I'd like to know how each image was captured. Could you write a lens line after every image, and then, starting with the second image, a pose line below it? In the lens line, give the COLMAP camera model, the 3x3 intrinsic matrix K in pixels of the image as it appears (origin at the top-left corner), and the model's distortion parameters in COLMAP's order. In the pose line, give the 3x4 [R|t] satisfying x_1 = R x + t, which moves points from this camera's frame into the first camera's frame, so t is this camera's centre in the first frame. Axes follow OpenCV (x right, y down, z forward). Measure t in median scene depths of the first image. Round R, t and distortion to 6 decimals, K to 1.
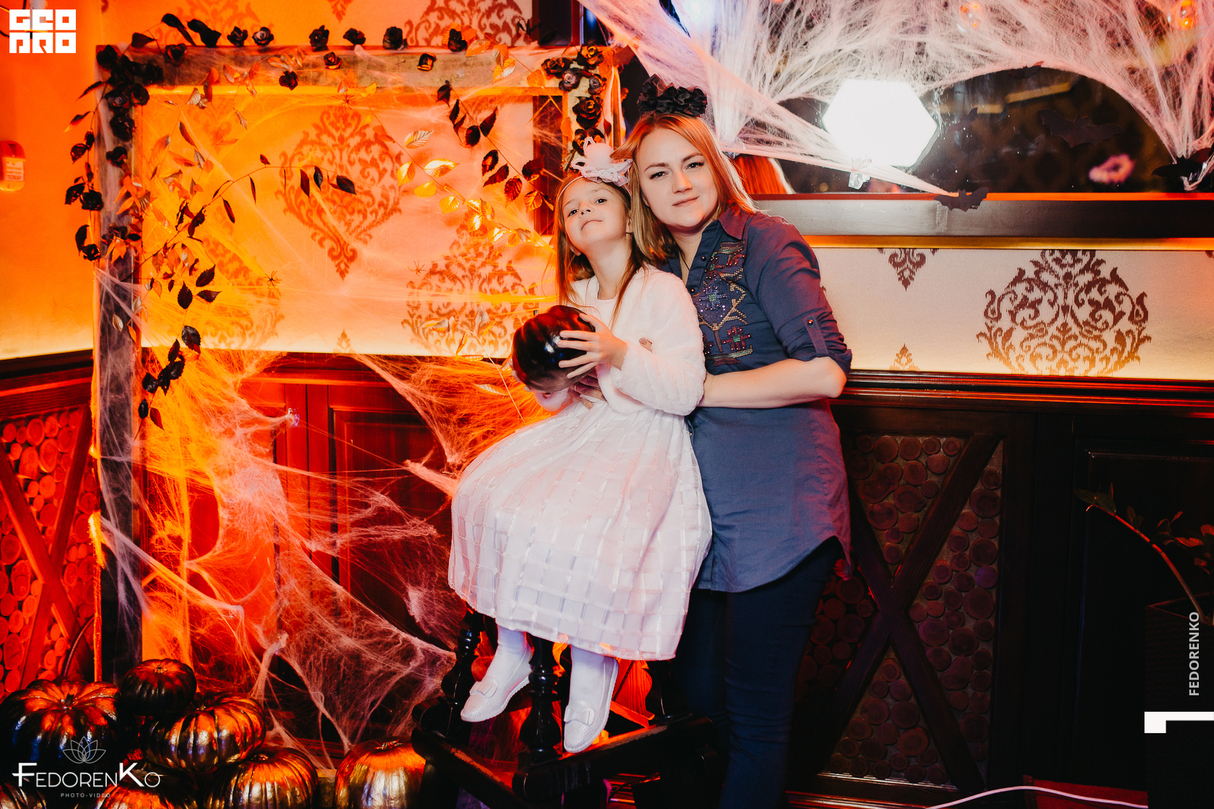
lens RADIAL K [[1174.2, 0, 593.3], [0, 1174.2, 384.8], [0, 0, 1]] dist [-0.014712, 0.000000]
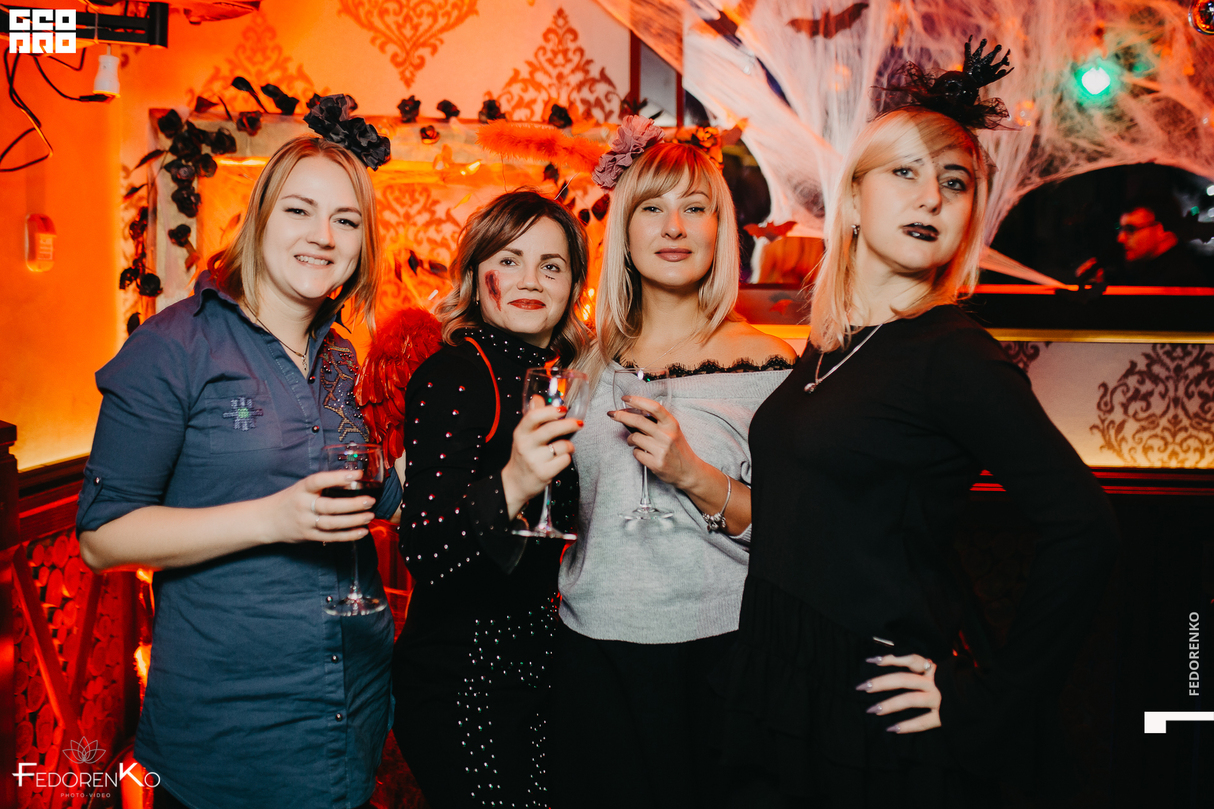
lens RADIAL K [[1174.2, 0, 583.1], [0, 1174.2, 363.5], [0, 0, 1]] dist [-0.014712, 0.000000]
pose [[0.984717, -0.004786, 0.174094, -0.261654], [0.013740, 0.998642, -0.050263, -0.050992], [-0.173617, 0.051886, 0.983446, 0.091594]]
